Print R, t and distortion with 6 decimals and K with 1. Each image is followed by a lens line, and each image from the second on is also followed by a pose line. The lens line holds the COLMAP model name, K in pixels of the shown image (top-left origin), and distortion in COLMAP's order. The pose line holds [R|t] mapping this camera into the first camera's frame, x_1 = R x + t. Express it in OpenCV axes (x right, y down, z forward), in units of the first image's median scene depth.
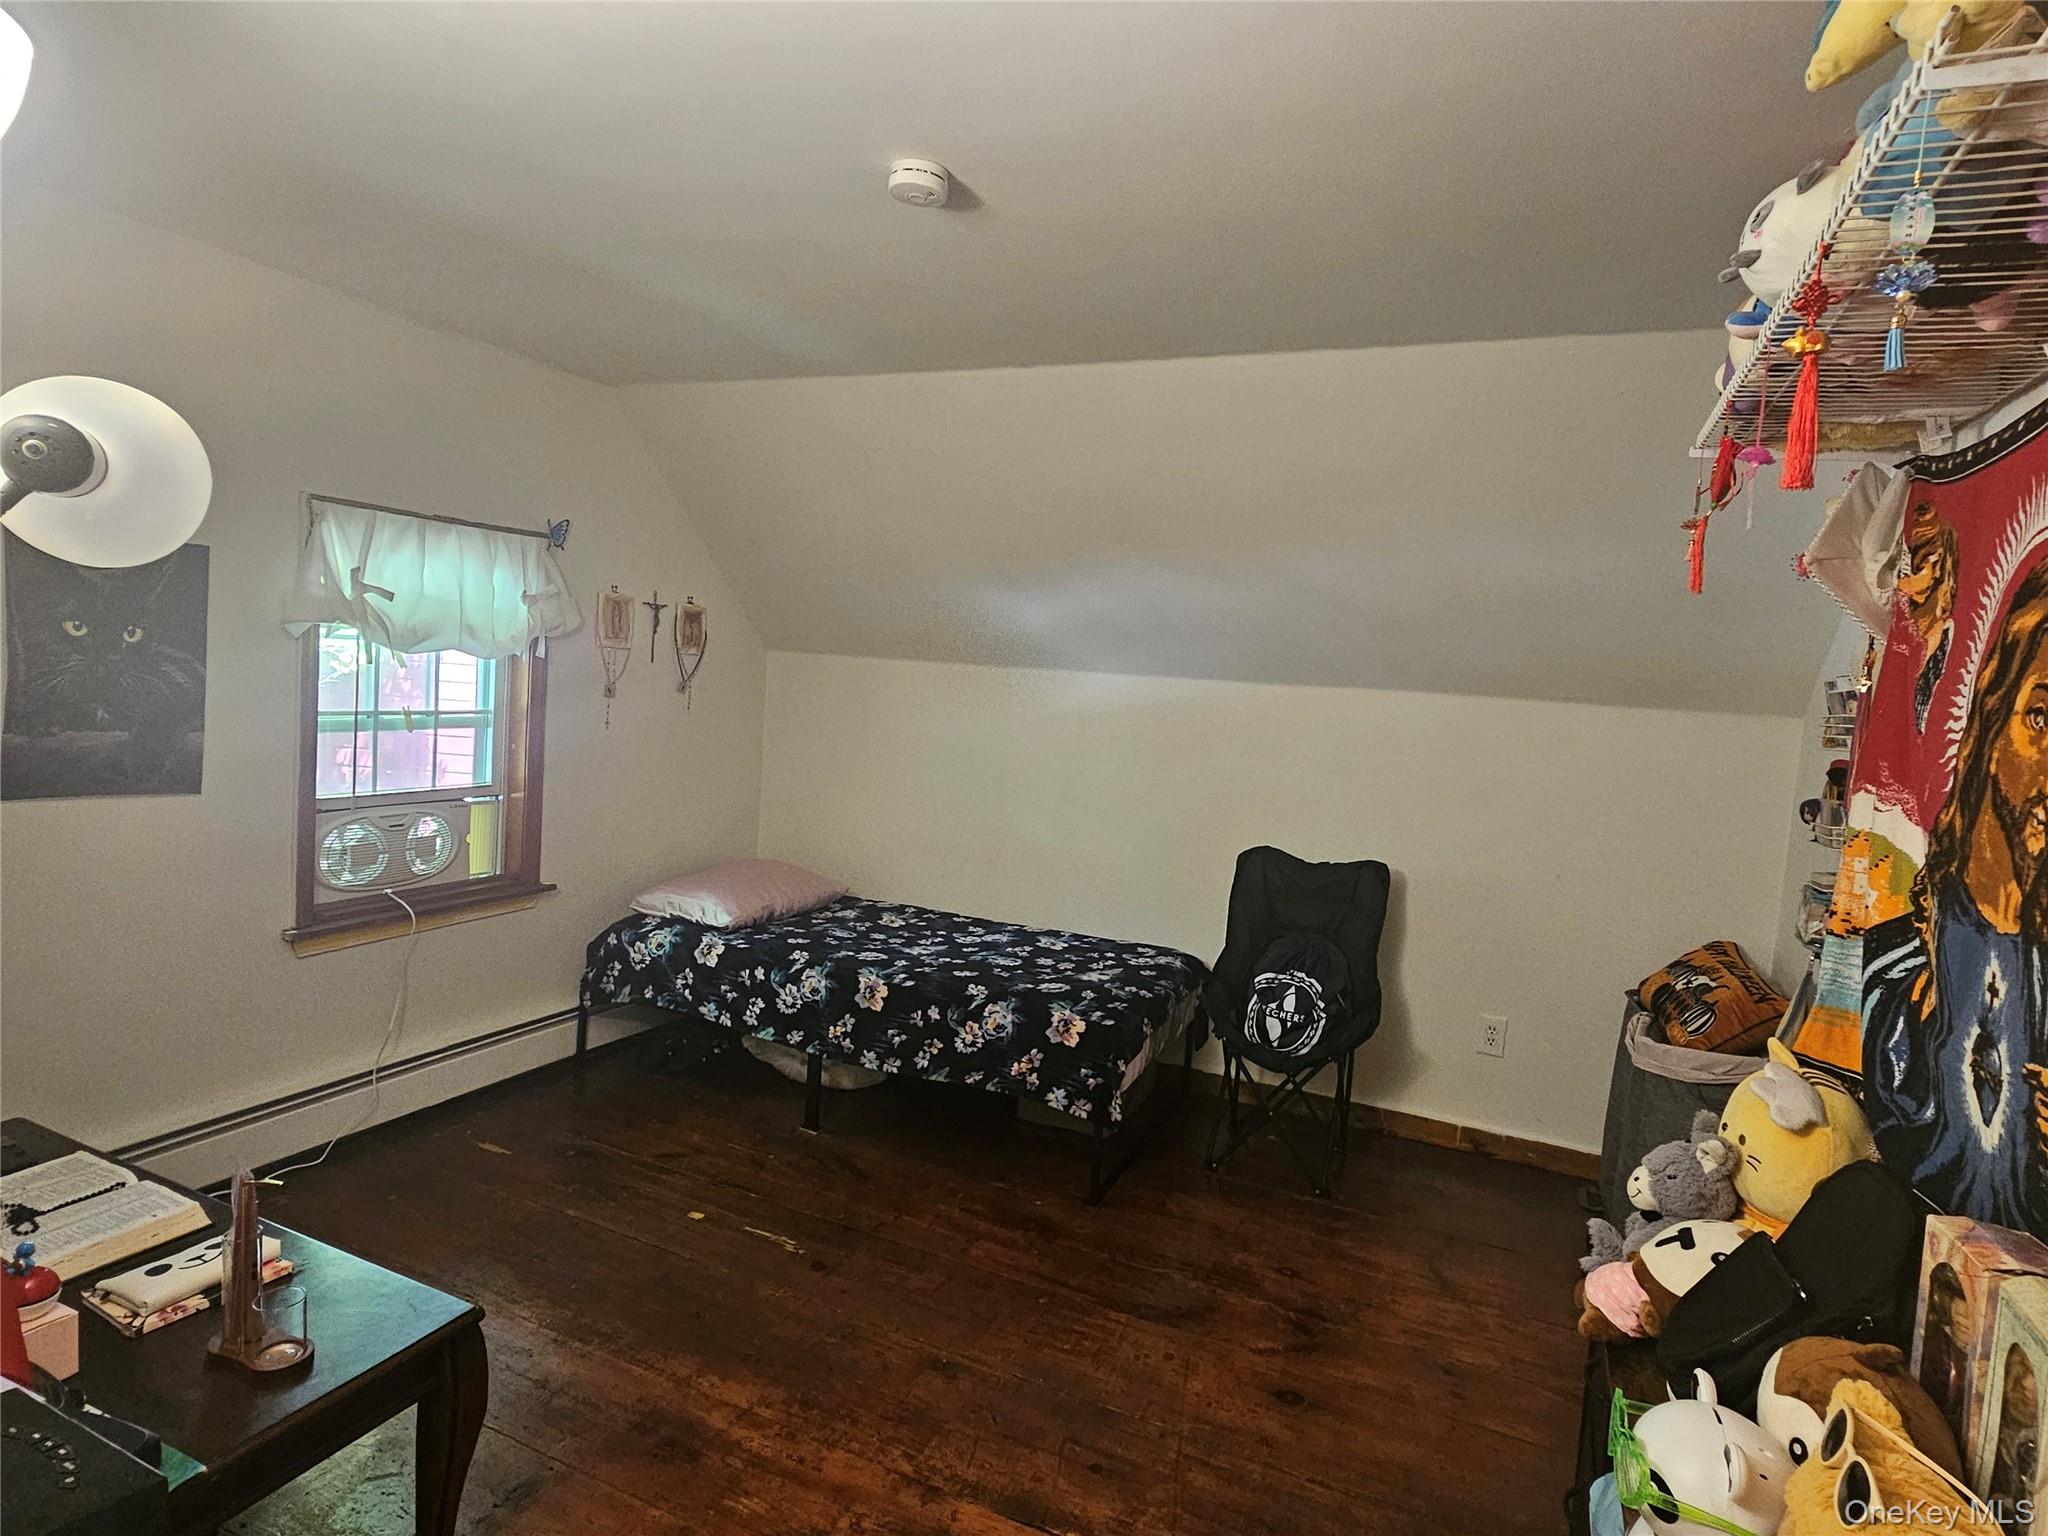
lens RADIAL K [[1121.3, 0, 1023.0], [0, 1121.3, 767.4], [0, 0, 1]] dist [0.000582, -0.002407]
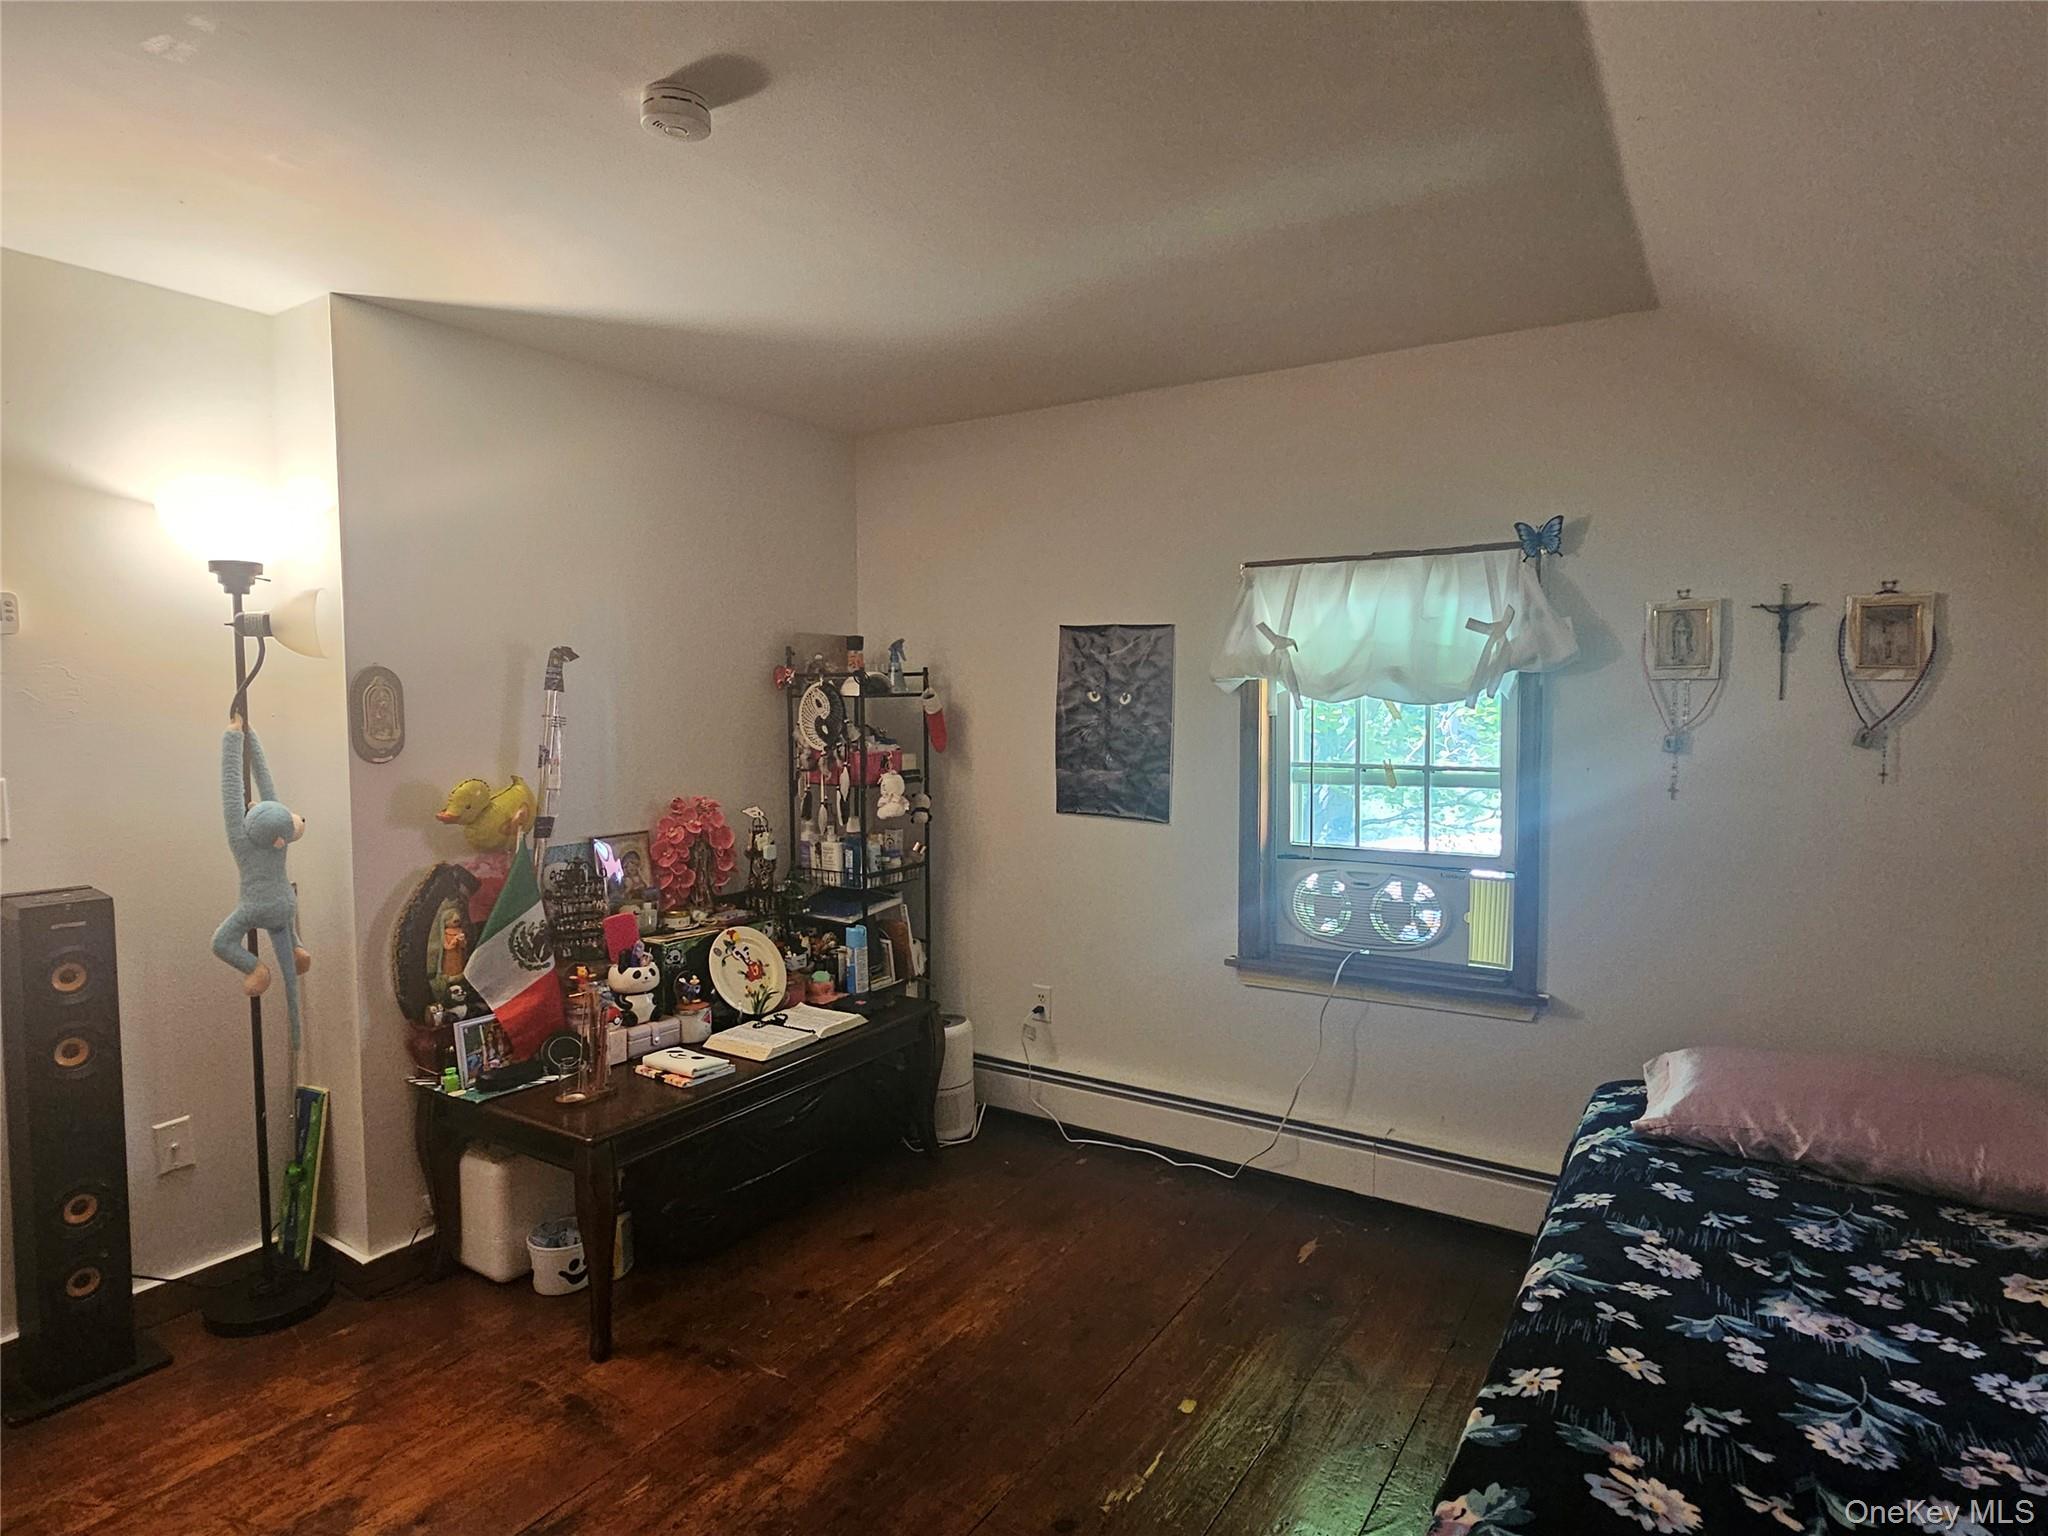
lens RADIAL K [[1121.3, 0, 1022.8], [0, 1121.3, 755.4], [0, 0, 1]] dist [0.000582, -0.002407]
pose [[-0.147071, -0.017814, -0.988966, 0.426117], [-0.090786, 0.995861, -0.004437, -0.026099], [0.984951, 0.089132, -0.148079, 0.838178]]
